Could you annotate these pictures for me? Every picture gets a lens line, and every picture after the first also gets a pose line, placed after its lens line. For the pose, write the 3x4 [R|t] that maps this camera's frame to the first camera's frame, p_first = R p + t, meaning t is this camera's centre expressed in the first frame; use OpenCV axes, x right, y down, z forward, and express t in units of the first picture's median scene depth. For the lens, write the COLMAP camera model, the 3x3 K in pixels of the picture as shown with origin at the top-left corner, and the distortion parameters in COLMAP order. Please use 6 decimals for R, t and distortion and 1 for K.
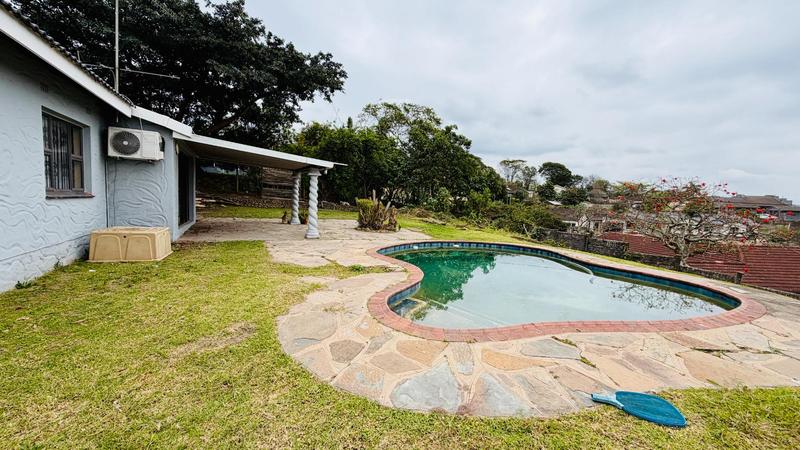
lens RADIAL K [[317.8, 0, 399.5], [0, 317.8, 224.1], [0, 0, 1]] dist [0.000574, -0.000388]
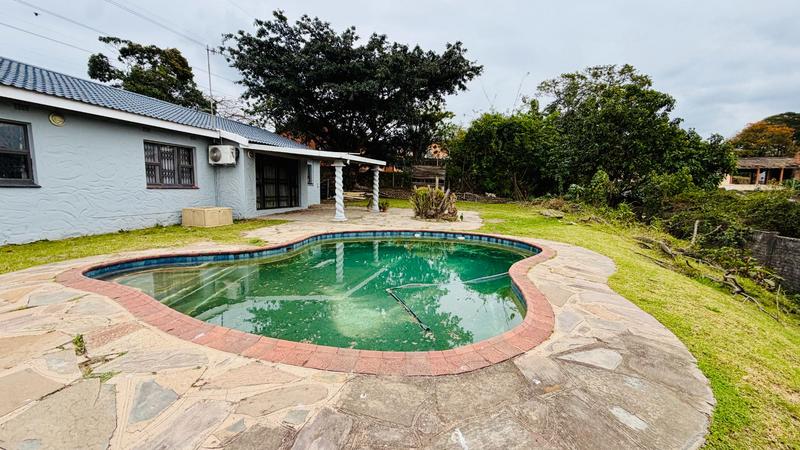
lens RADIAL K [[317.8, 0, 399.0], [0, 317.8, 224.3], [0, 0, 1]] dist [0.000574, -0.000388]
pose [[0.747407, 0.041646, -0.663060, 0.514362], [-0.032906, 0.999129, 0.025661, 0.014163], [0.663551, 0.002639, 0.748126, 0.230668]]
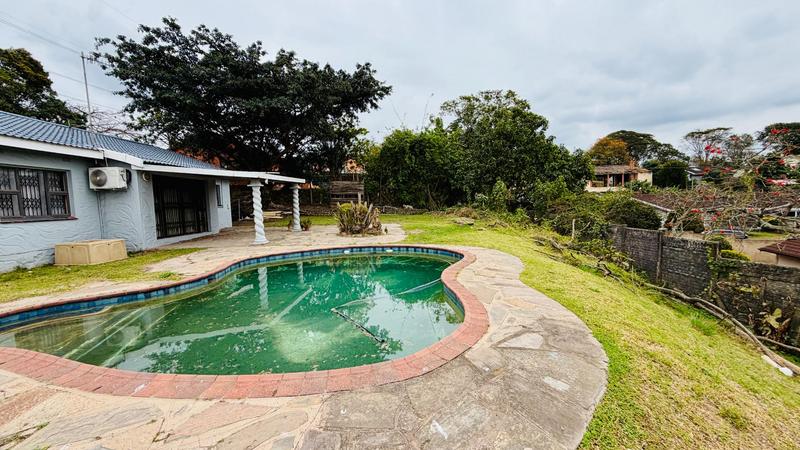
lens RADIAL K [[317.8, 0, 398.5], [0, 317.8, 224.6], [0, 0, 1]] dist [0.000574, -0.000388]
pose [[0.890207, -0.042701, -0.453551, 0.506639], [0.040084, 0.999078, -0.015387, 0.009481], [0.453790, -0.004483, 0.891097, 0.203241]]
